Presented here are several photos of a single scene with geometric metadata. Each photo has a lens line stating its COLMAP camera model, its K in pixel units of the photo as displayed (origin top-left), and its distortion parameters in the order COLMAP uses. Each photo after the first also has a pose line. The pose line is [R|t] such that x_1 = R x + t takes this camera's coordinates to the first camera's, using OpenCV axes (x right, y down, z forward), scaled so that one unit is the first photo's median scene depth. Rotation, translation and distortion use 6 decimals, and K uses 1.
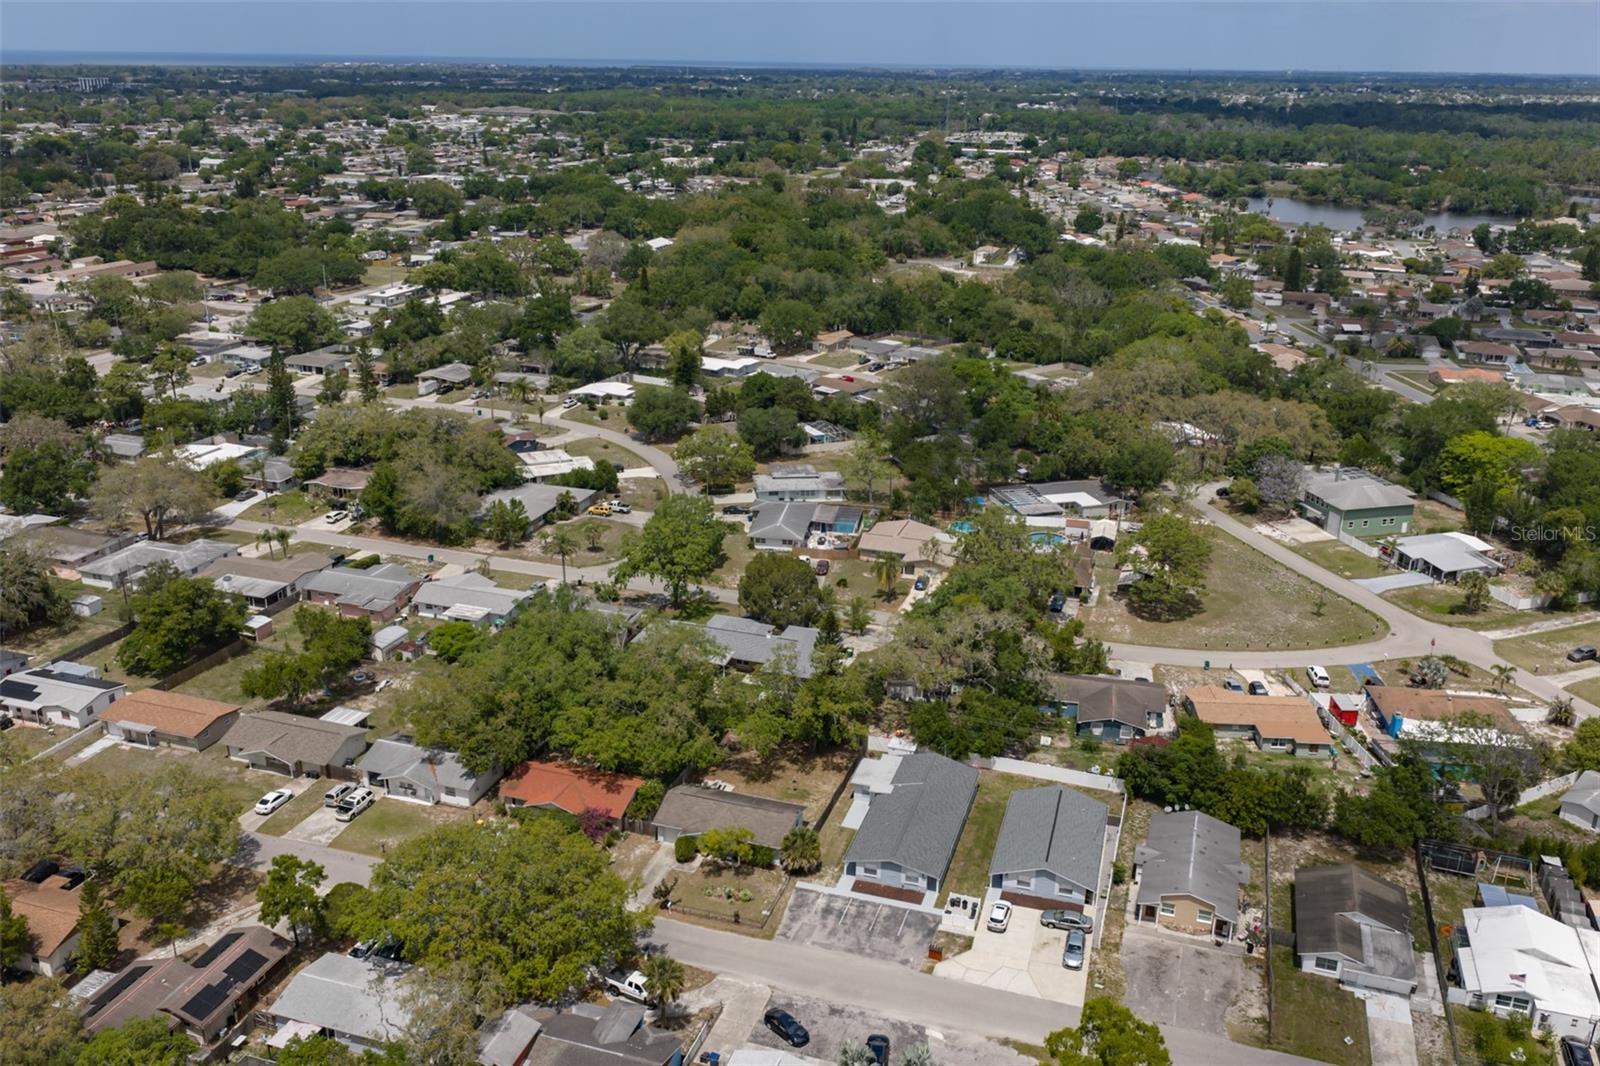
lens RADIAL K [[1319.9, 0, 803.1], [0, 1319.9, 539.0], [0, 0, 1]] dist [0.028519, -0.052422]
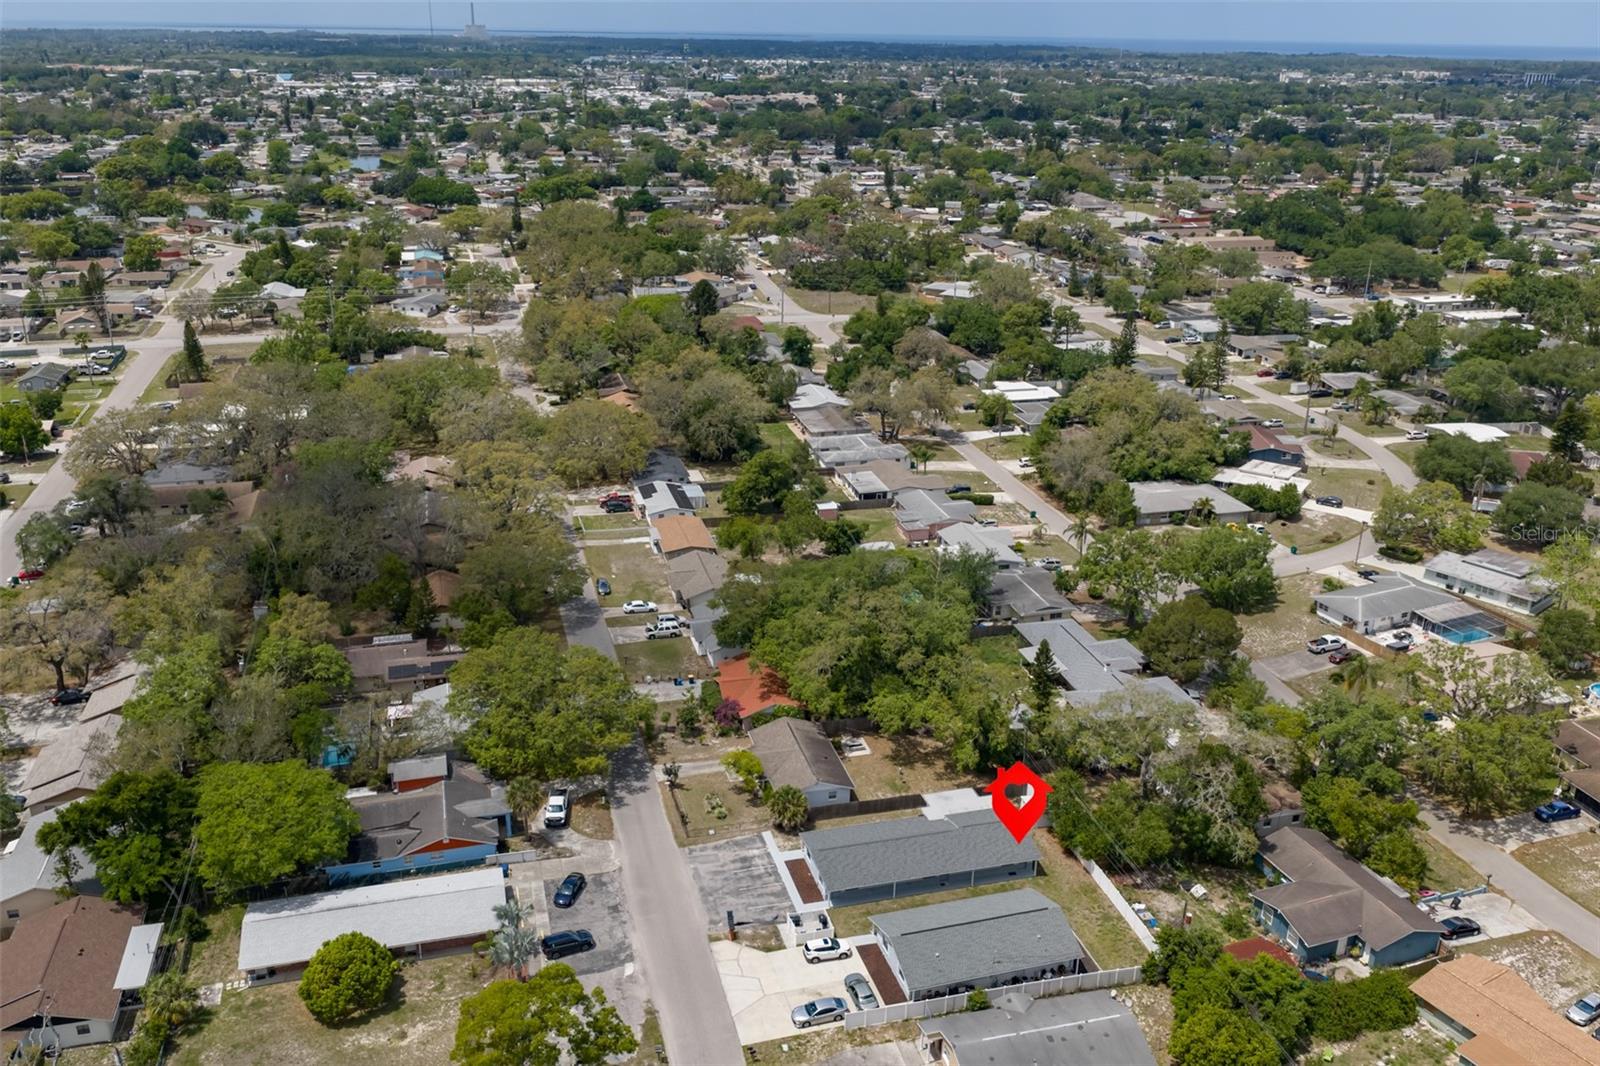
lens RADIAL K [[1319.9, 0, 803.1], [0, 1319.9, 539.0], [0, 0, 1]] dist [0.028519, -0.052422]
pose [[0.545450, 0.296460, -0.783962, 0.494519], [-0.294410, 0.943521, 0.151960, -0.079856], [0.784734, 0.147919, 0.601924, 0.238883]]
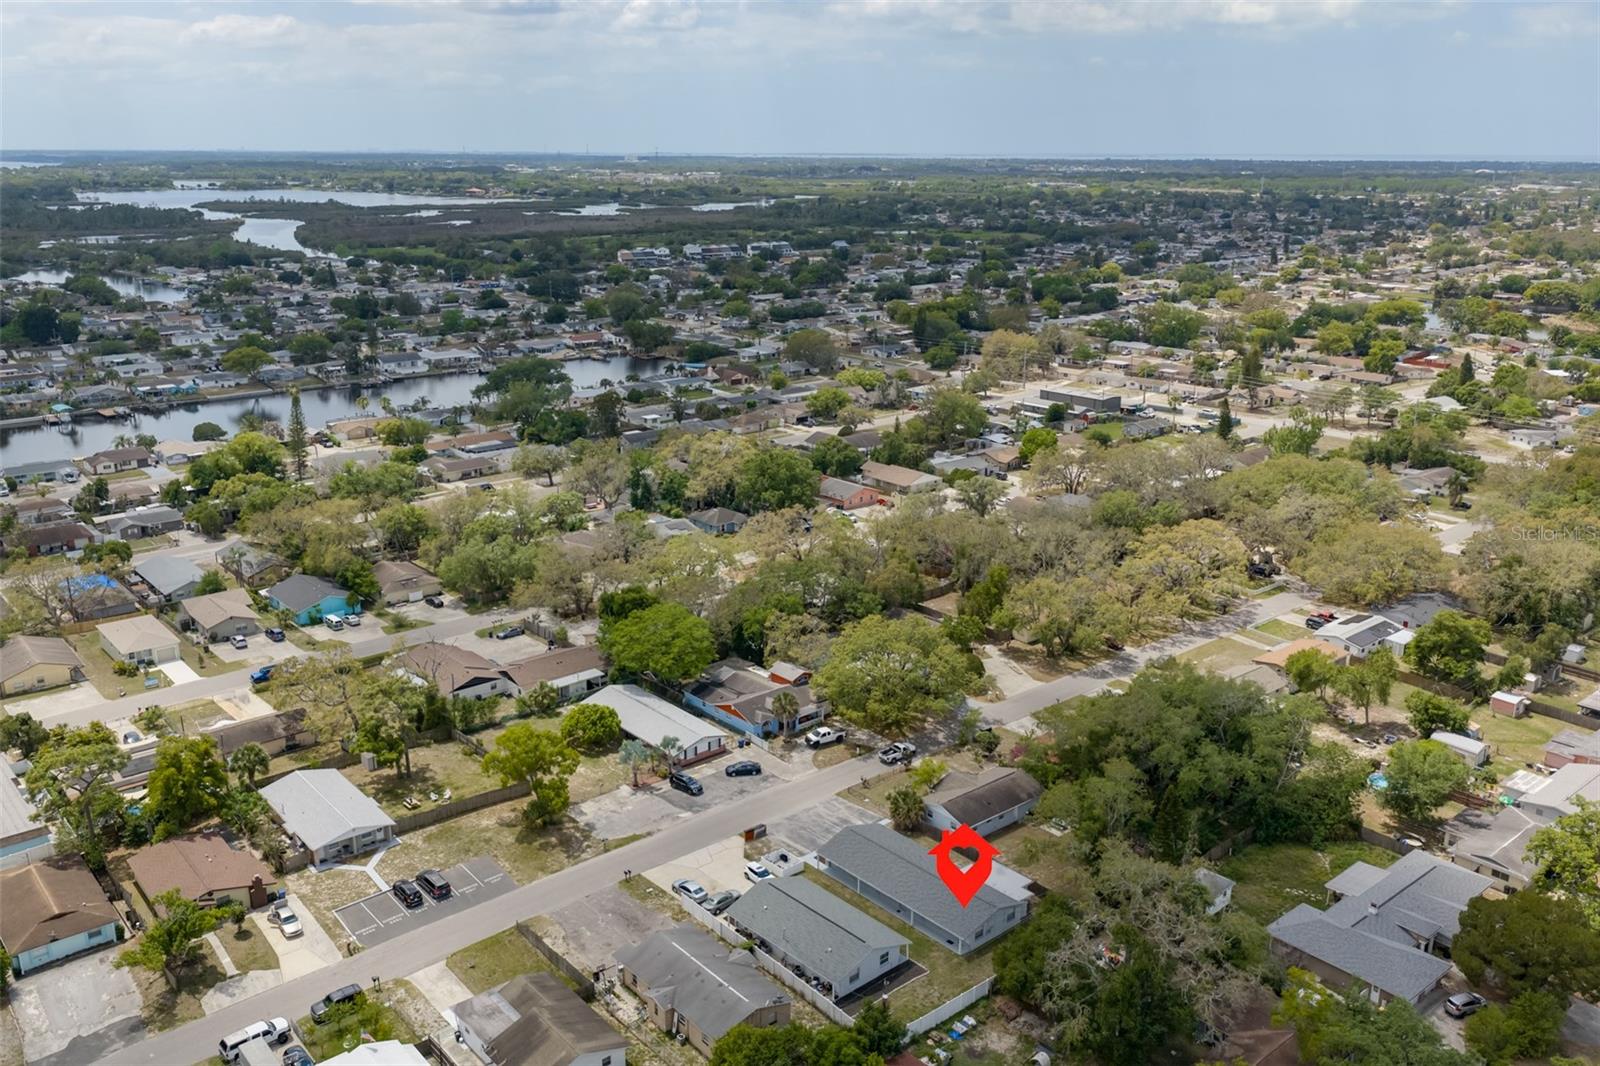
lens RADIAL K [[1319.9, 0, 803.1], [0, 1319.9, 539.0], [0, 0, 1]] dist [0.028519, -0.052422]
pose [[-0.525417, 0.225686, -0.820367, 0.625558], [-0.301336, 0.852328, 0.427474, -0.288538], [0.795697, 0.471809, -0.379820, 0.831920]]
